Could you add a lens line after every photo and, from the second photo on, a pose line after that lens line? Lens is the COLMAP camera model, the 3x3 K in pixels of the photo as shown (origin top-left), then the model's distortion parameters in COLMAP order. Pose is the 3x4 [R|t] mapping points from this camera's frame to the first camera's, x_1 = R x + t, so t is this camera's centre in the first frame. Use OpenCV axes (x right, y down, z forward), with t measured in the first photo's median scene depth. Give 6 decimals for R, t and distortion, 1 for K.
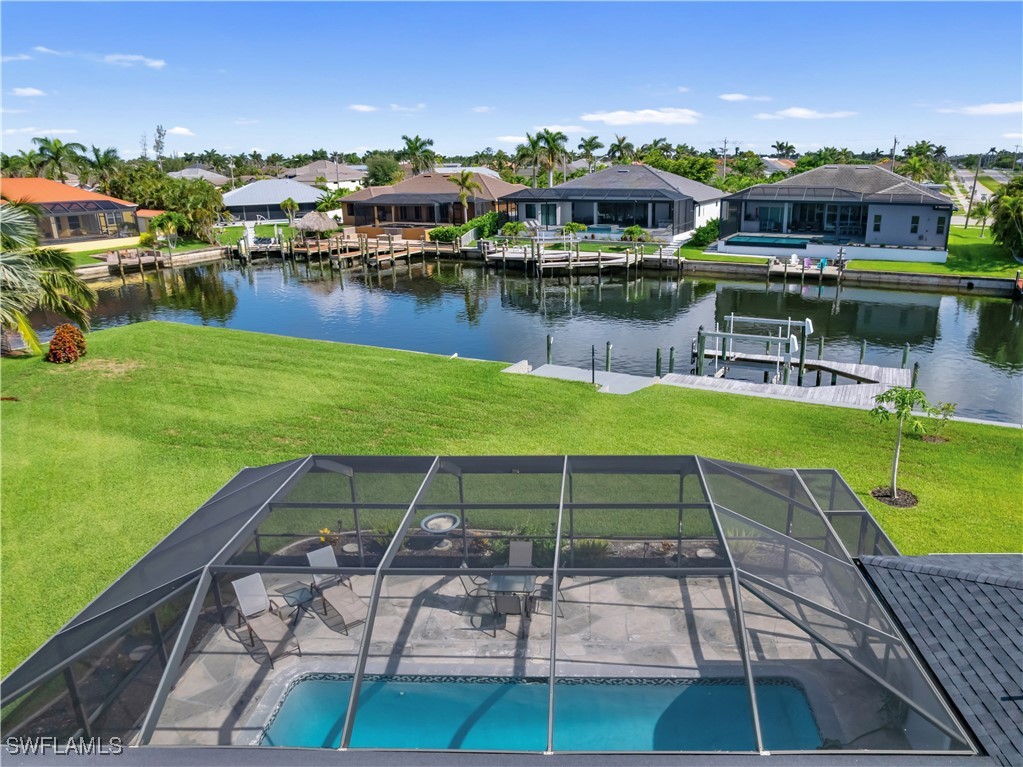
lens RADIAL K [[728.7, 0, 566.9], [0, 728.7, 381.3], [0, 0, 1]] dist [-0.034759, 0.001494]
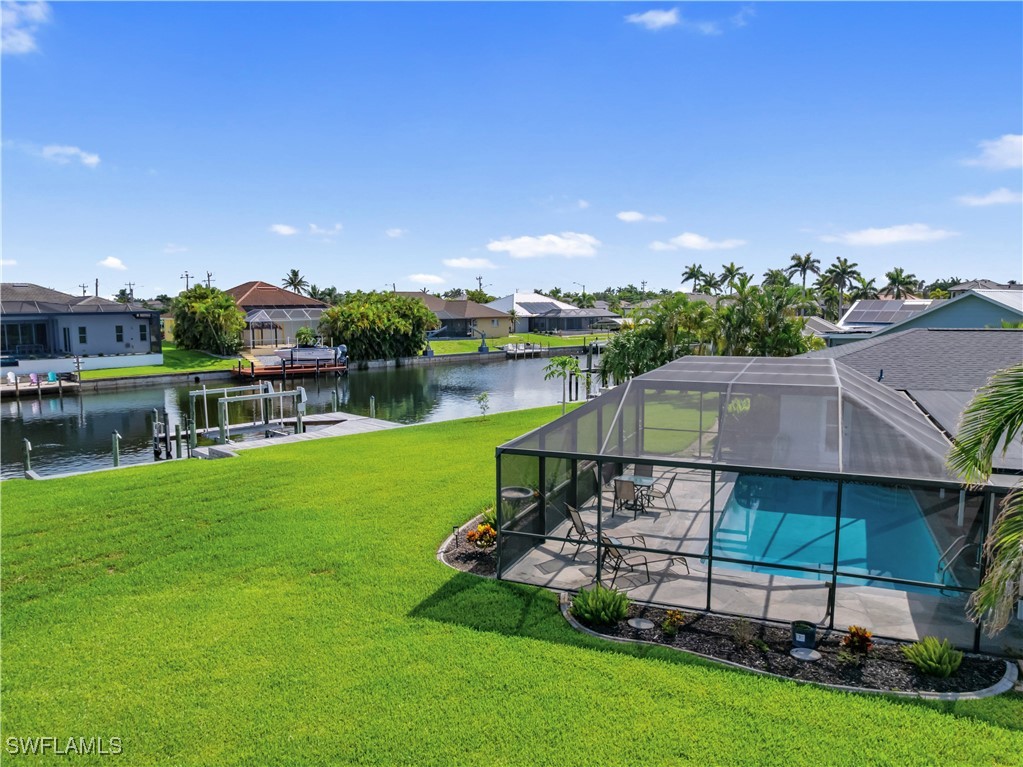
lens RADIAL K [[754.4, 0, 457.2], [0, 754.4, 387.7], [0, 0, 1]] dist [-0.050423, 0.015205]
pose [[0.409813, -0.095967, 0.907107, -0.306378], [0.275668, 0.960981, -0.022875, 0.015201], [-0.869517, 0.259435, 0.420278, 0.156345]]
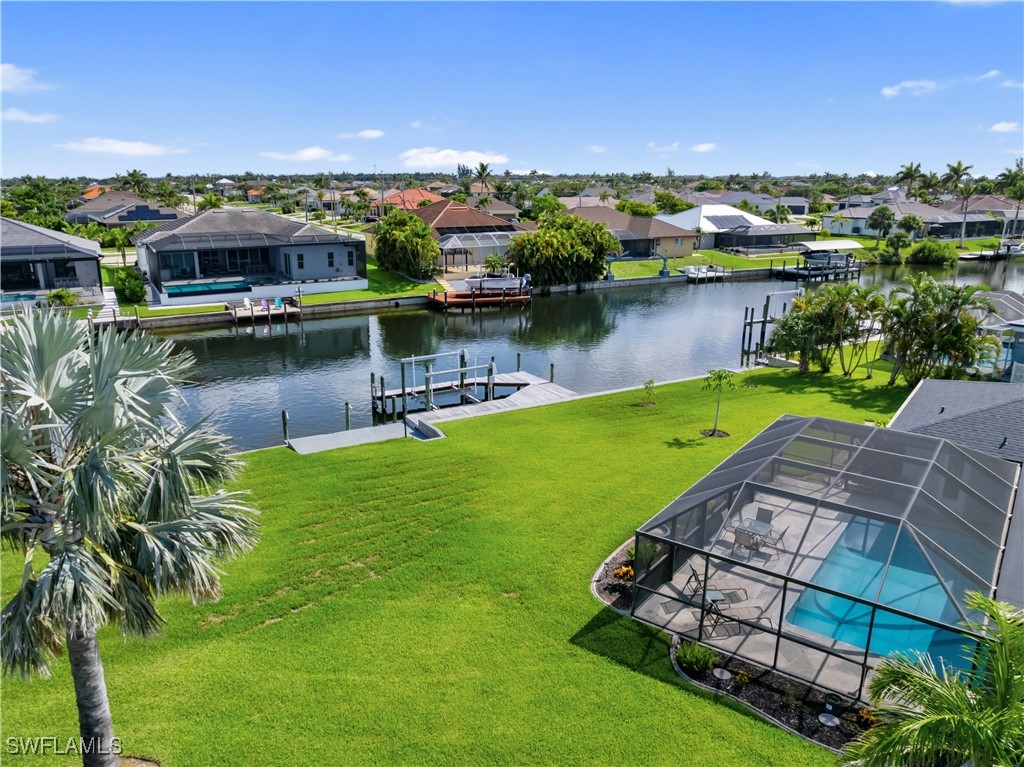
lens RADIAL K [[755.1, 0, 457.7], [0, 755.1, 387.7], [0, 0, 1]] dist [-0.050423, 0.015205]
pose [[0.614065, -0.212449, 0.760125, -0.373472], [0.234493, 0.968711, 0.081312, -0.070041], [-0.753616, 0.128313, 0.644669, 0.090874]]
